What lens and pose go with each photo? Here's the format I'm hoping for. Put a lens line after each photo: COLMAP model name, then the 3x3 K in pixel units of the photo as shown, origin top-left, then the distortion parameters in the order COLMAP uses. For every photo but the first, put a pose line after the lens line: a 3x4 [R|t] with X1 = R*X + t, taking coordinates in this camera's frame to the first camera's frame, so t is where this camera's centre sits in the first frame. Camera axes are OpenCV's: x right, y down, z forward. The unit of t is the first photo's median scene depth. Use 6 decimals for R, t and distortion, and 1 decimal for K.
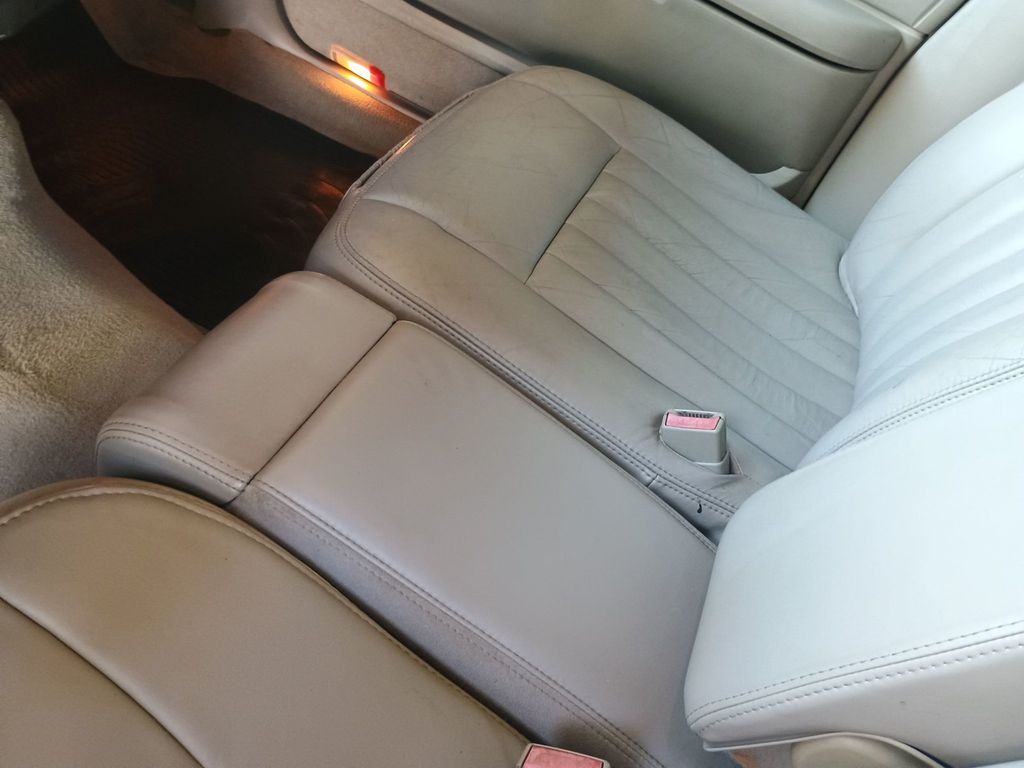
lens RADIAL K [[882.6, 0, 512.0], [0, 882.6, 384.0], [0, 0, 1]] dist [0.001176, 0.001576]
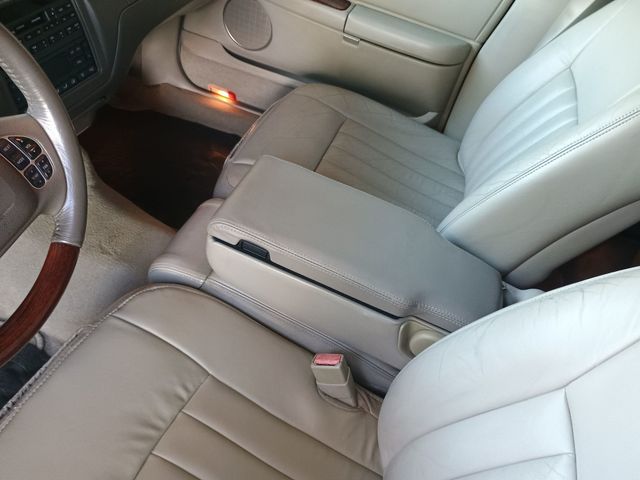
lens RADIAL K [[539.8, 0, 320.0], [0, 539.8, 240.0], [0, 0, 1]] dist [0.013608, -0.004353]
pose [[0.989138, -0.141234, -0.040730, 0.067499], [0.141369, 0.989957, 0.000417, 0.018799], [0.040262, -0.006171, 0.999170, -0.320569]]
